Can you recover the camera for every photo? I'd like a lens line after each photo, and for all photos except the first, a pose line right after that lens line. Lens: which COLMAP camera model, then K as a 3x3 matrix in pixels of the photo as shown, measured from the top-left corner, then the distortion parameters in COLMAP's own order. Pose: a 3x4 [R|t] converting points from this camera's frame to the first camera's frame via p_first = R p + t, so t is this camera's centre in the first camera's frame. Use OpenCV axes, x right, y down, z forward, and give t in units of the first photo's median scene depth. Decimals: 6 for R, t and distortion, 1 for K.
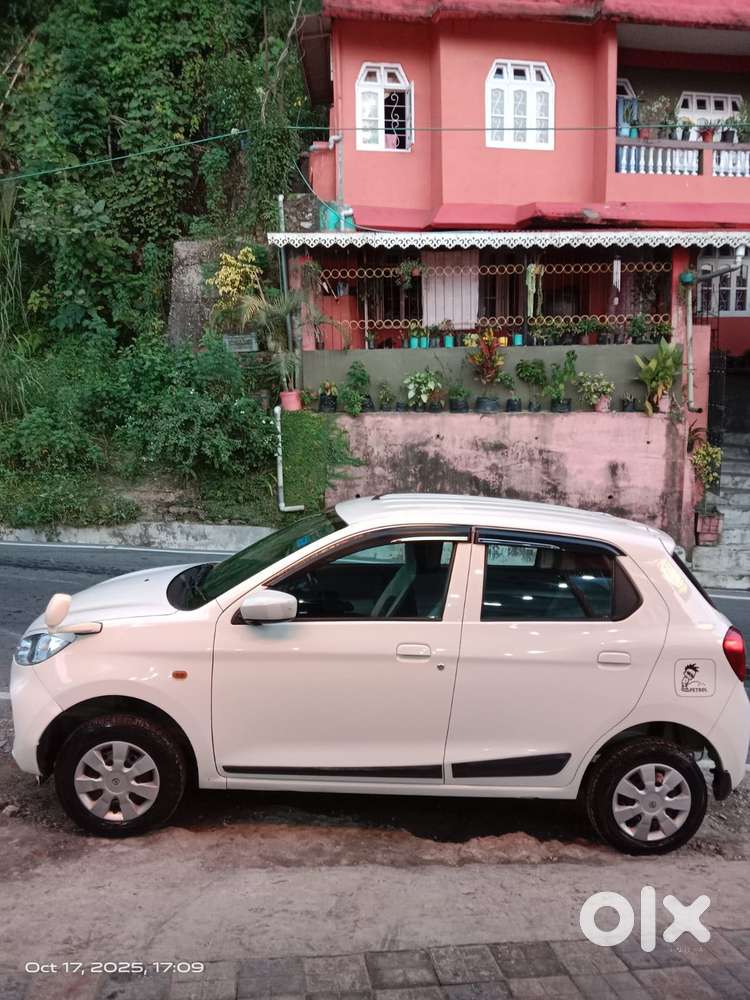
lens RADIAL K [[802.0, 0, 372.0], [0, 802.0, 504.3], [0, 0, 1]] dist [0.048749, -0.165409]
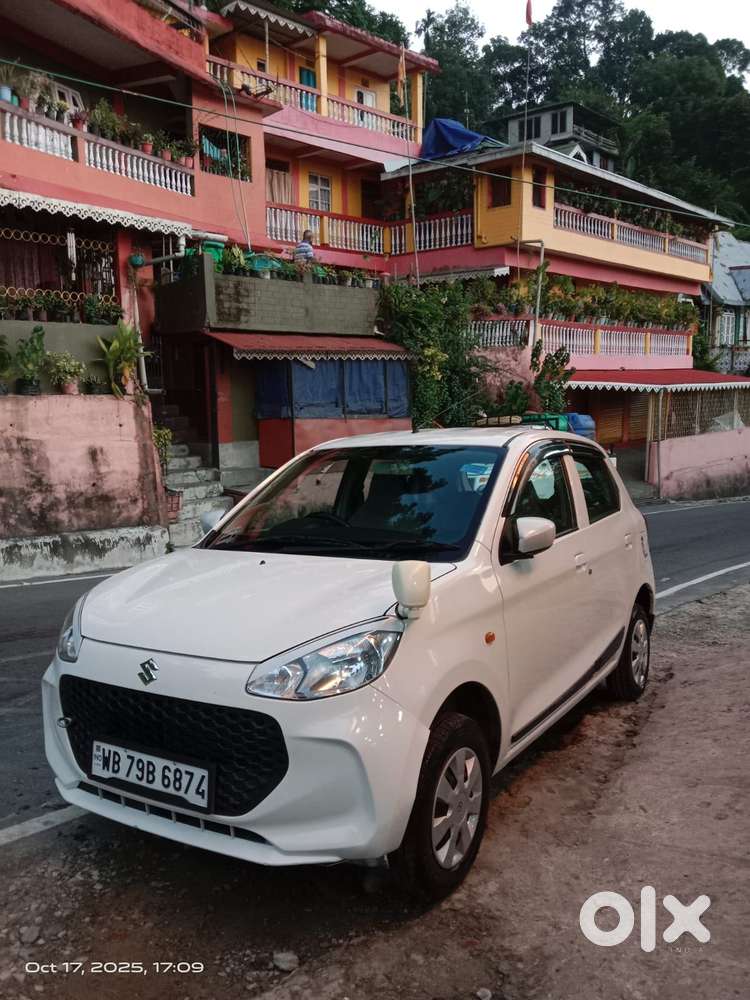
lens RADIAL K [[807.4, 0, 355.2], [0, 807.4, 514.8], [0, 0, 1]] dist [-0.028942, -0.011718]
pose [[0.576843, -0.121340, 0.807793, -0.294162], [0.126979, 0.990204, 0.058064, 0.010276], [-0.806925, 0.069079, 0.586600, 0.202628]]
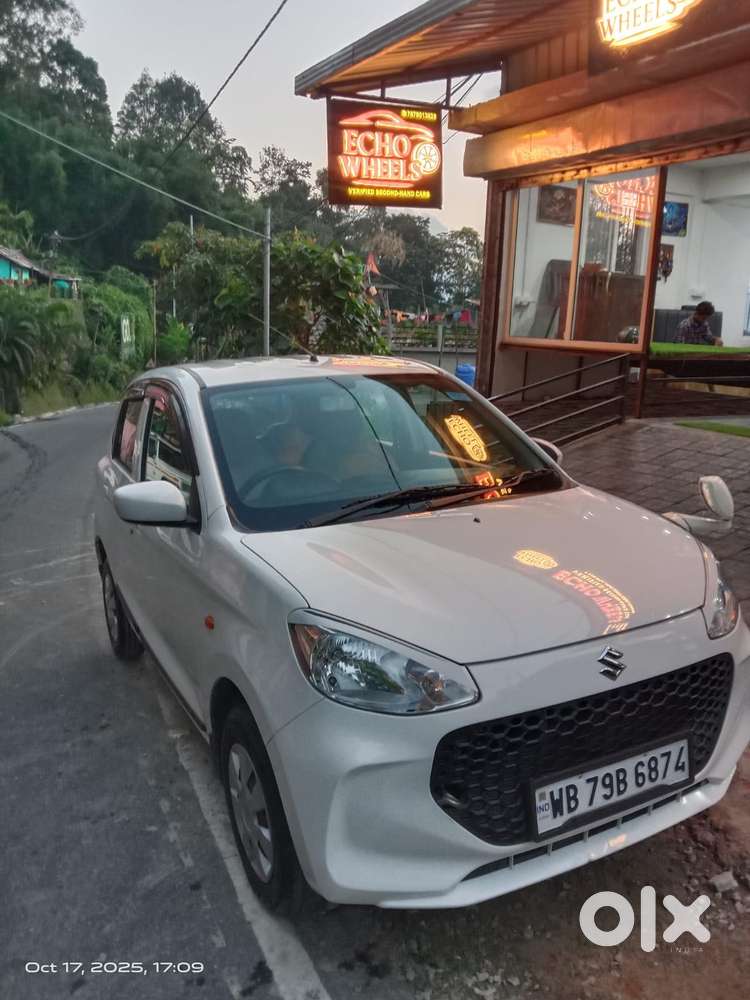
lens RADIAL K [[802.0, 0, 372.0], [0, 802.0, 504.3], [0, 0, 1]] dist [0.048749, -0.165409]
pose [[-0.400250, -0.195230, 0.895369, -0.284058], [0.109924, 0.959761, 0.258409, -0.025889], [-0.909790, 0.201850, -0.362684, 0.482576]]
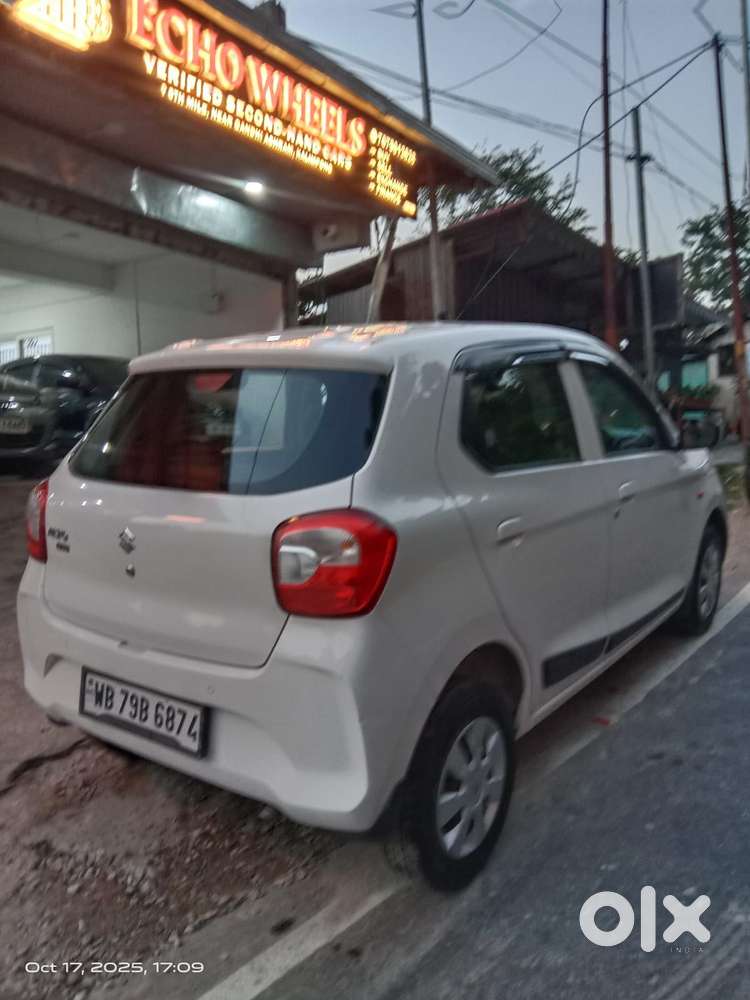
lens RADIAL K [[818.4, 0, 360.8], [0, 818.4, 502.7], [0, 0, 1]] dist [-0.060832, 0.003265]
pose [[-0.645322, 0.069733, -0.760721, 0.271873], [-0.085334, 0.983012, 0.162499, 0.013727], [0.759129, 0.169779, -0.628409, 0.556789]]
